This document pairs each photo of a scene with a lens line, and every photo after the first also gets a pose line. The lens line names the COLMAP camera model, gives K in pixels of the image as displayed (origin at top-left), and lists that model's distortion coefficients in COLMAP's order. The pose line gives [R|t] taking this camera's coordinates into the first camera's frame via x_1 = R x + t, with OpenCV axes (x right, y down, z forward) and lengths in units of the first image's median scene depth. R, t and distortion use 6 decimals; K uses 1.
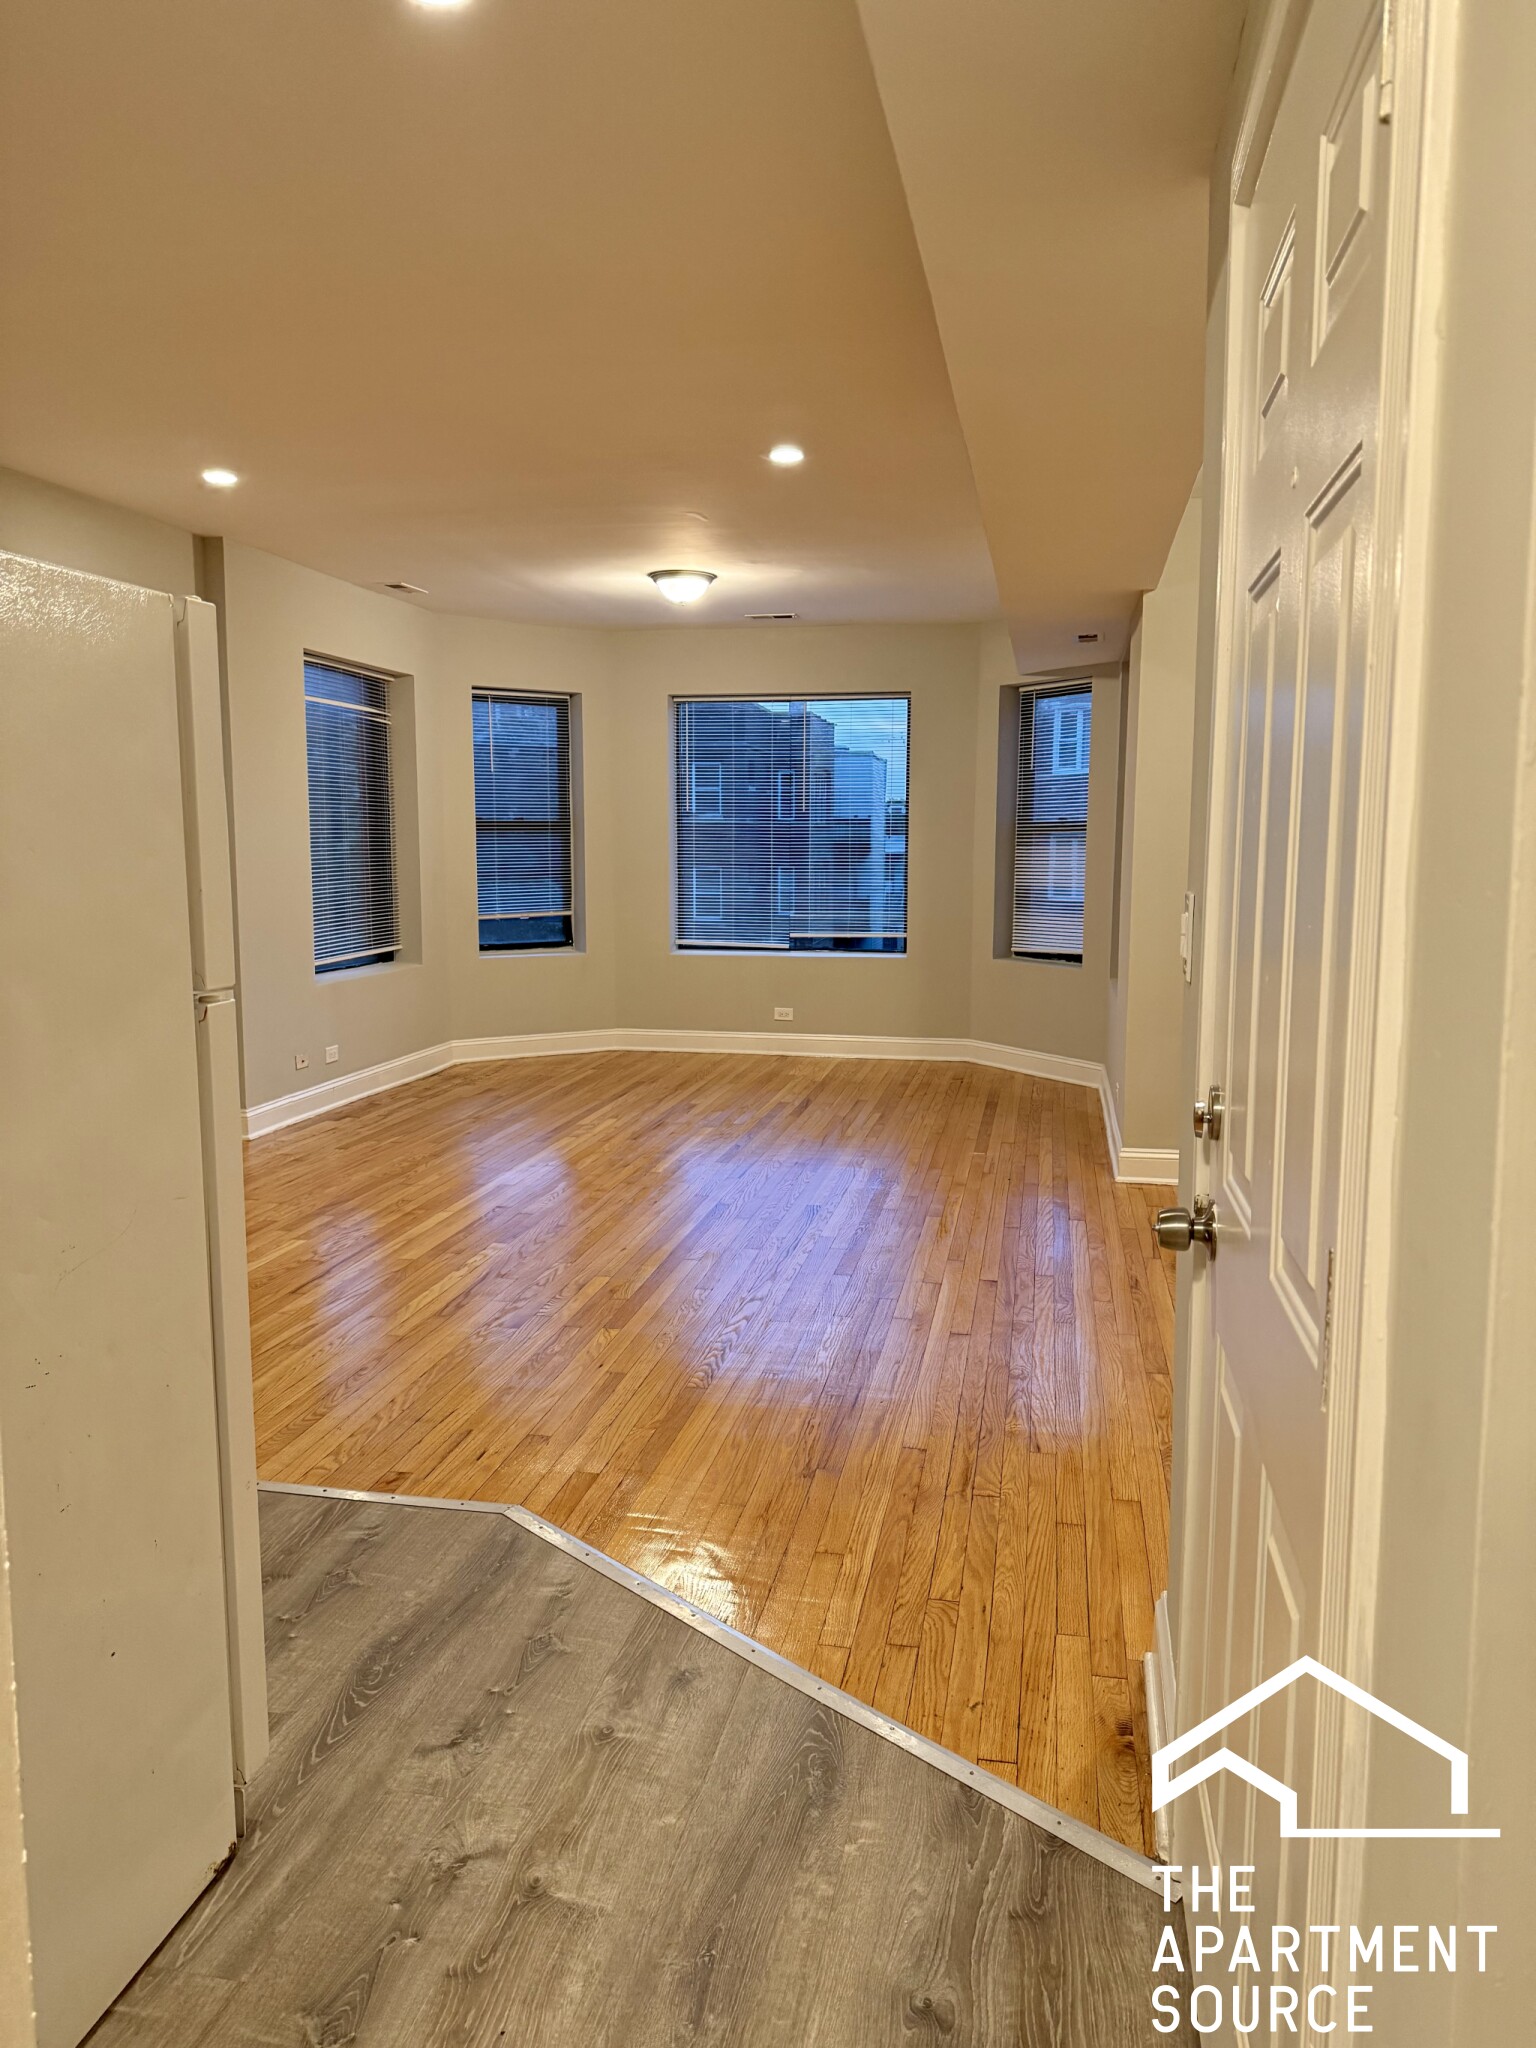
lens RADIAL K [[1442.3, 0, 766.7], [0, 1442.3, 1019.7], [0, 0, 1]] dist [0.043494, -0.020017]
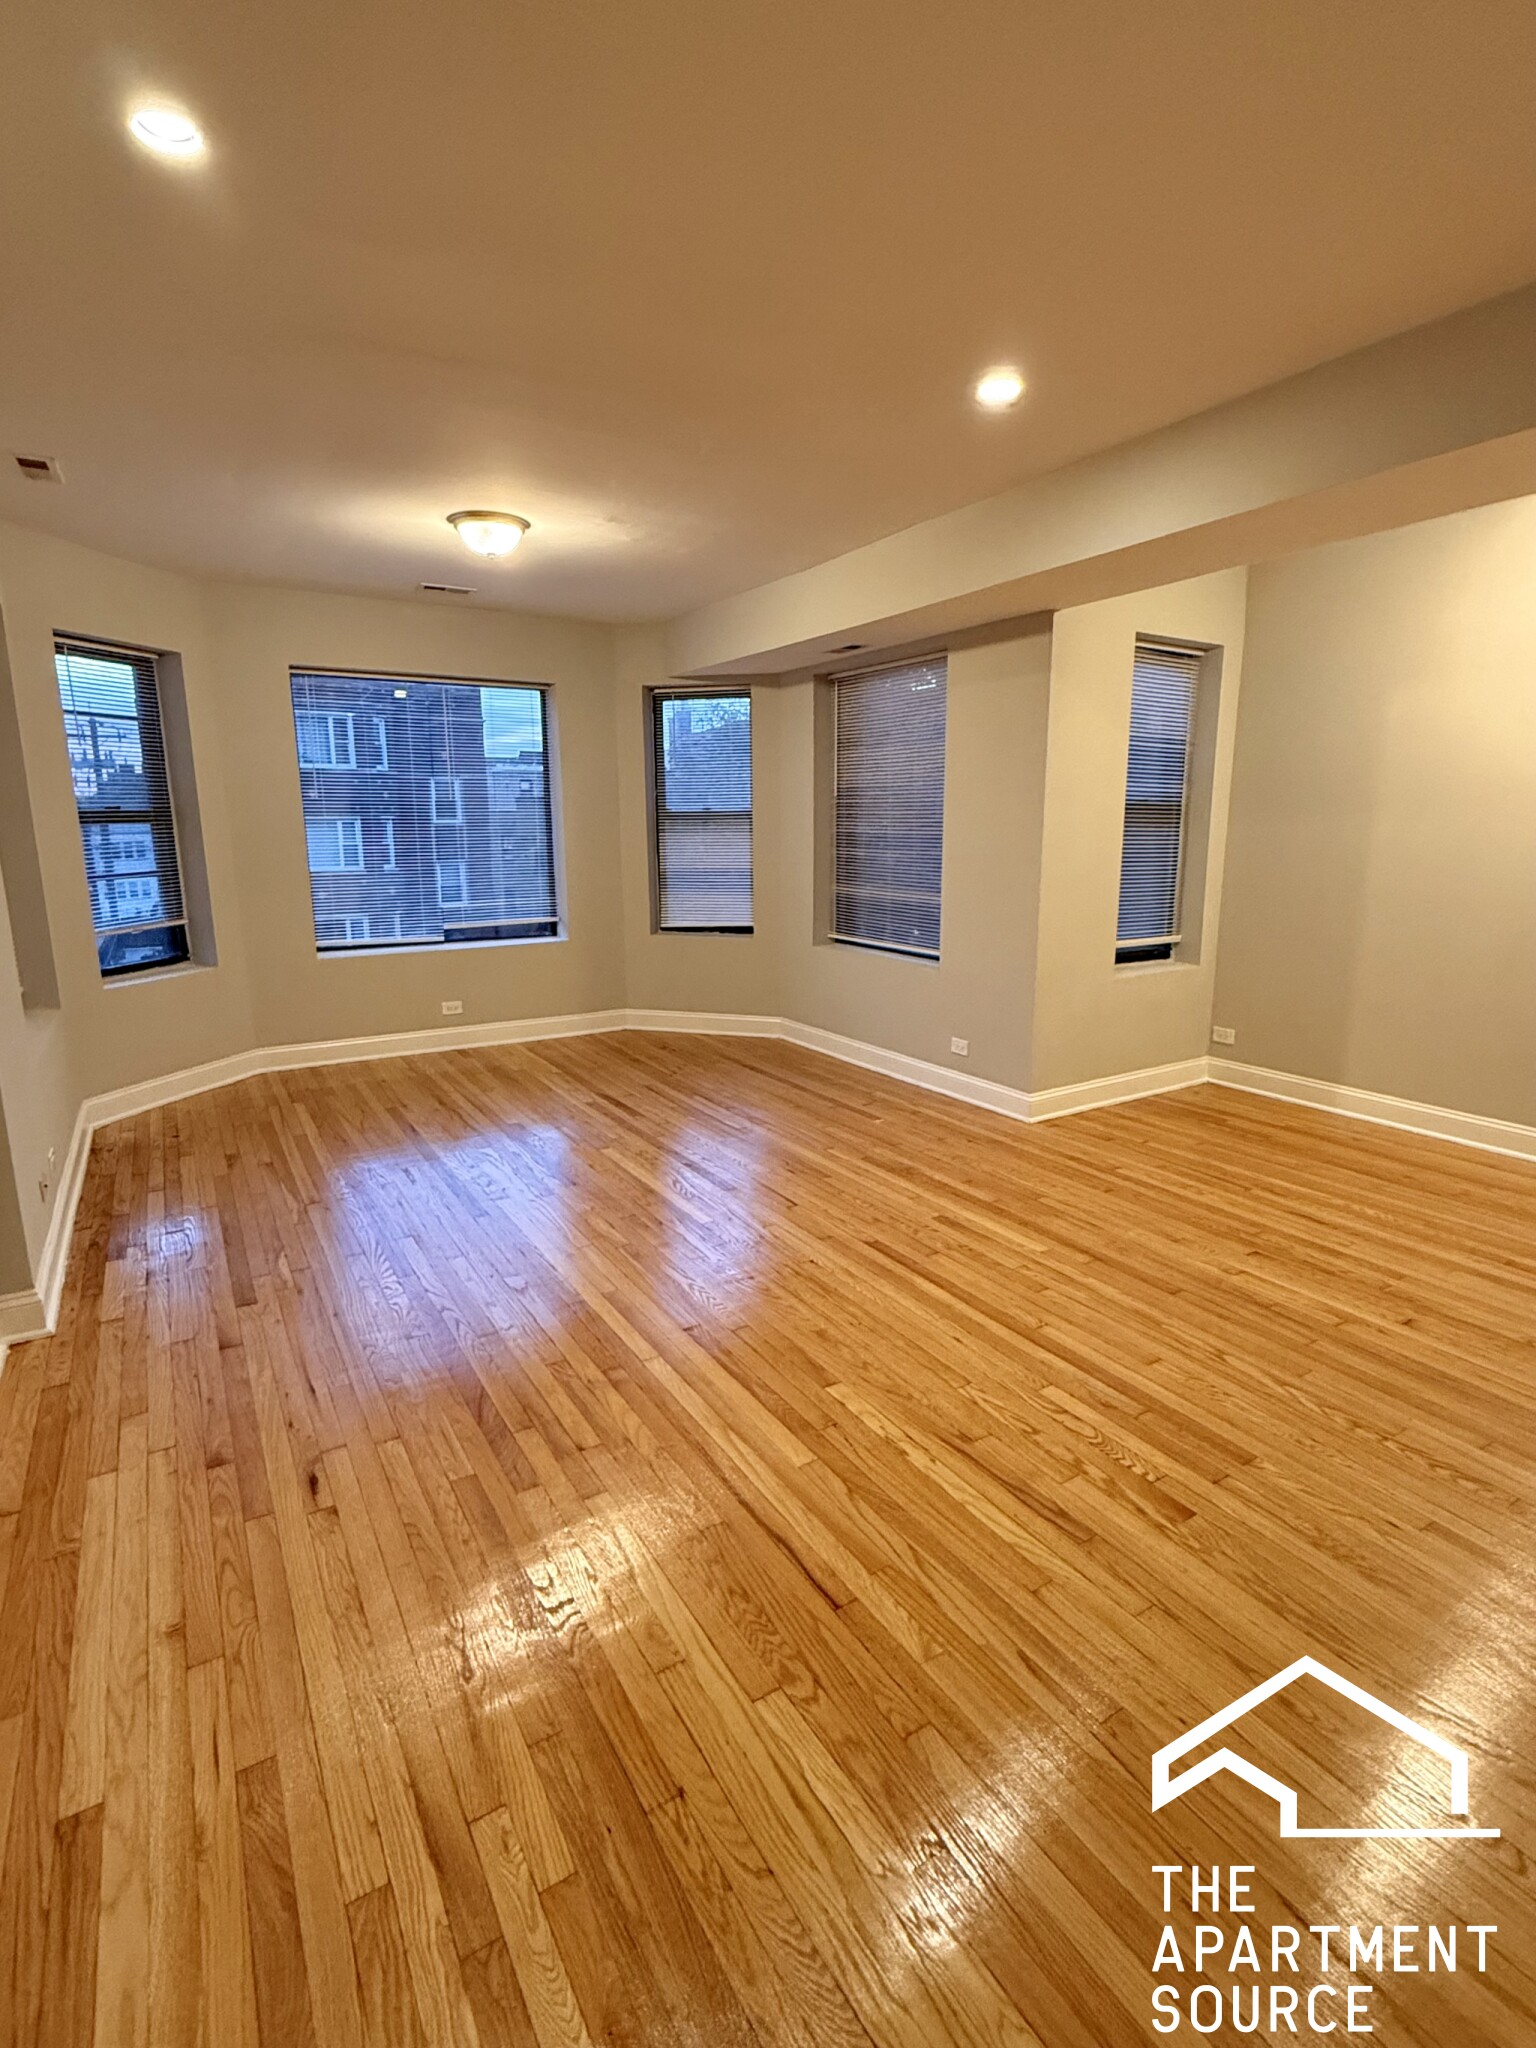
lens RADIAL K [[1007.2, 0, 771.0], [0, 1007.2, 1024.8], [0, 0, 1]] dist [-0.001981, -0.000181]
pose [[0.735096, -0.143212, 0.662665, -0.490113], [0.089243, 0.989370, 0.114820, -0.089181], [-0.672064, -0.025265, 0.740062, 0.585010]]
